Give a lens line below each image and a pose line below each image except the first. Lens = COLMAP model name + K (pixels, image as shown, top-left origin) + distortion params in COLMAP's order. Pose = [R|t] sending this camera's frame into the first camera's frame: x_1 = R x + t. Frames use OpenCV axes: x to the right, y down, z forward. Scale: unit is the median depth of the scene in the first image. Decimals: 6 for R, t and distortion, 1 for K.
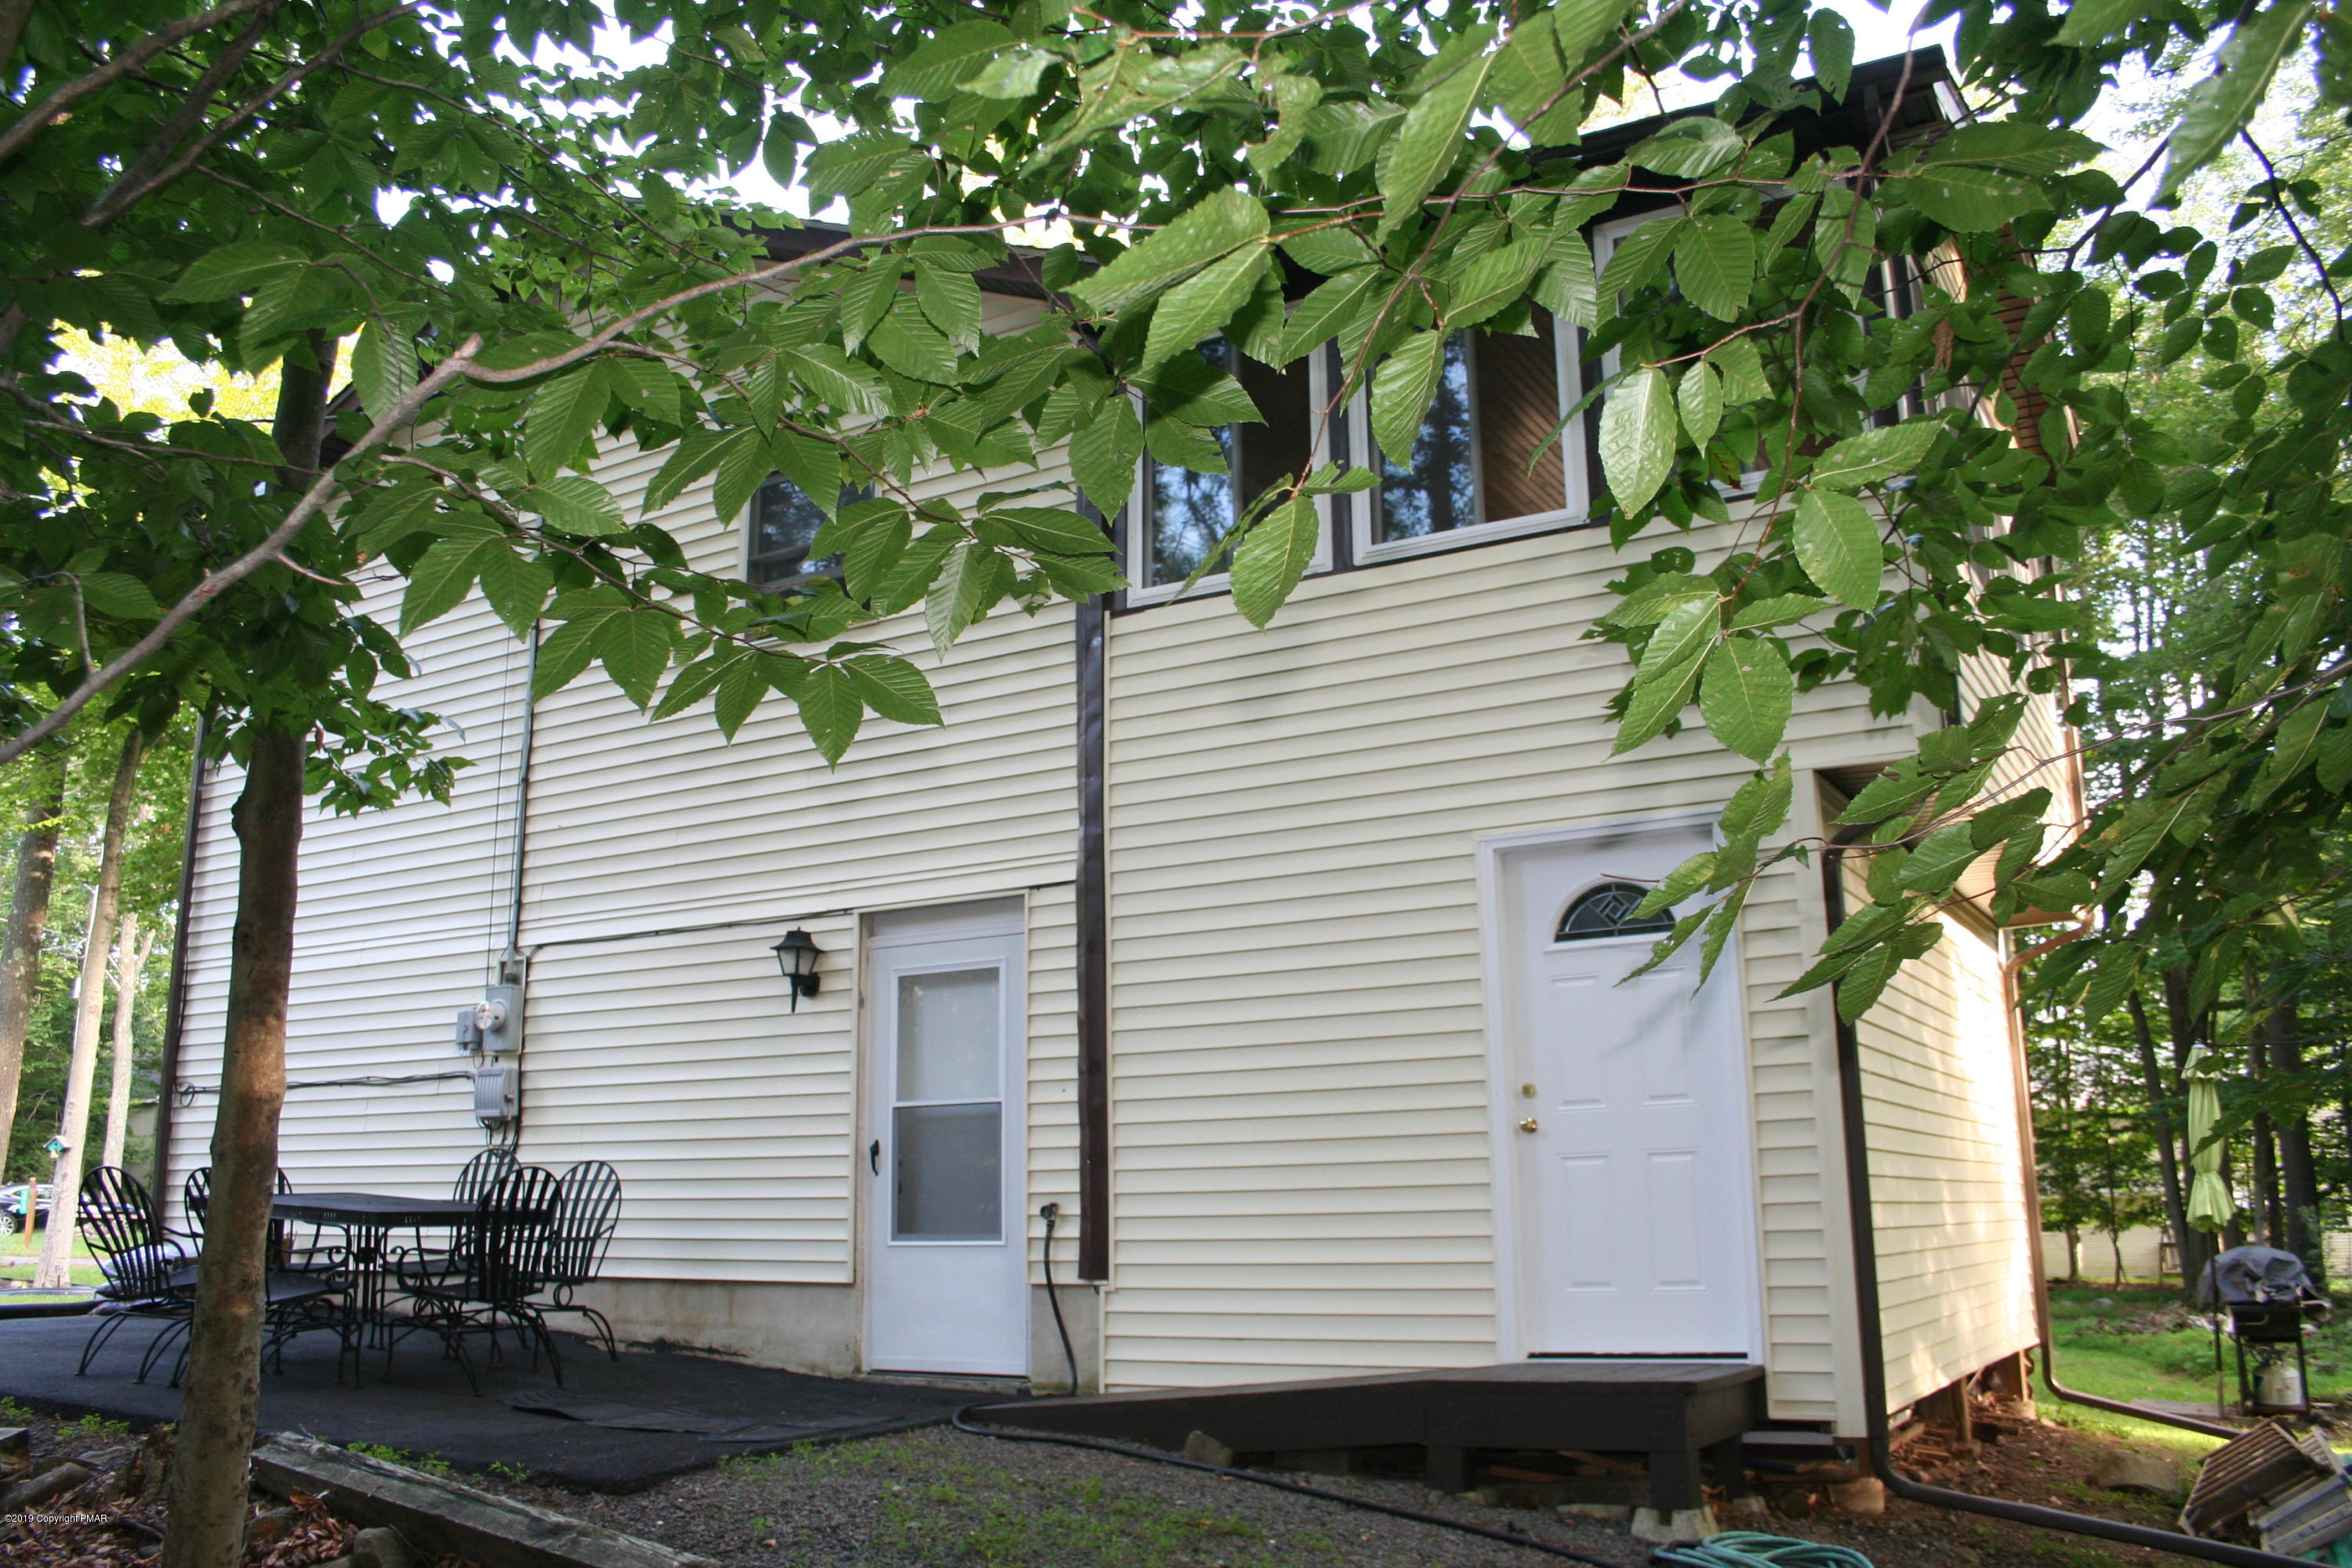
lens RADIAL K [[1969.1, 0, 1172.0], [0, 1969.1, 790.7], [0, 0, 1]] dist [-0.156240, 0.137815]
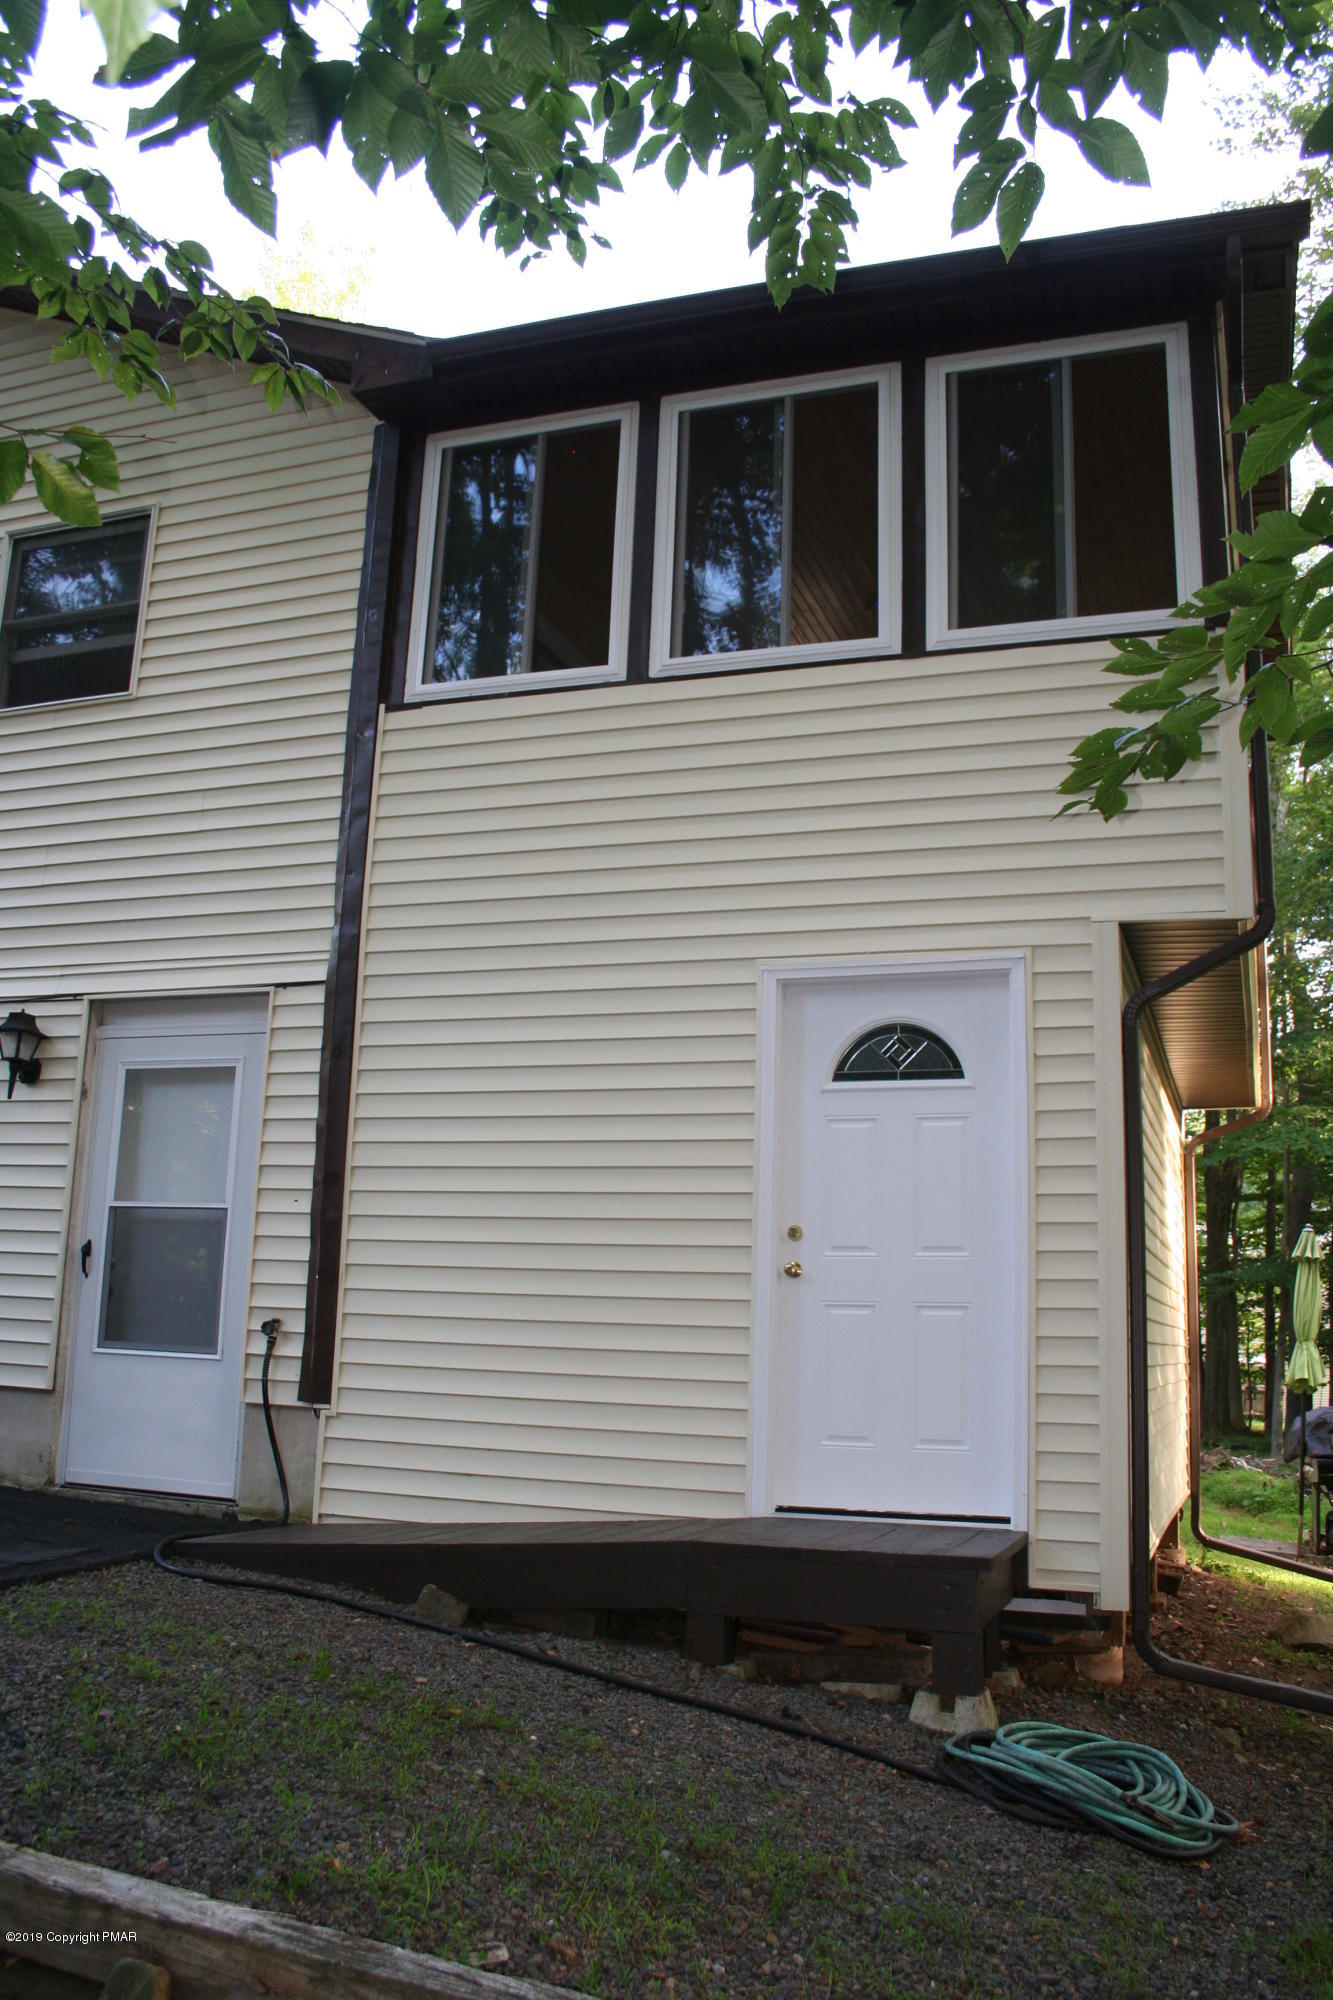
lens RADIAL K [[1674.4, 0, 666.5], [0, 1674.4, 1000.0], [0, 0, 1]] dist [-0.156240, 0.137815]
pose [[0.980611, 0.083019, 0.177510, -0.030088], [-0.086644, 0.996158, 0.012751, 0.030882], [-0.175770, -0.027884, 0.984036, 0.185391]]
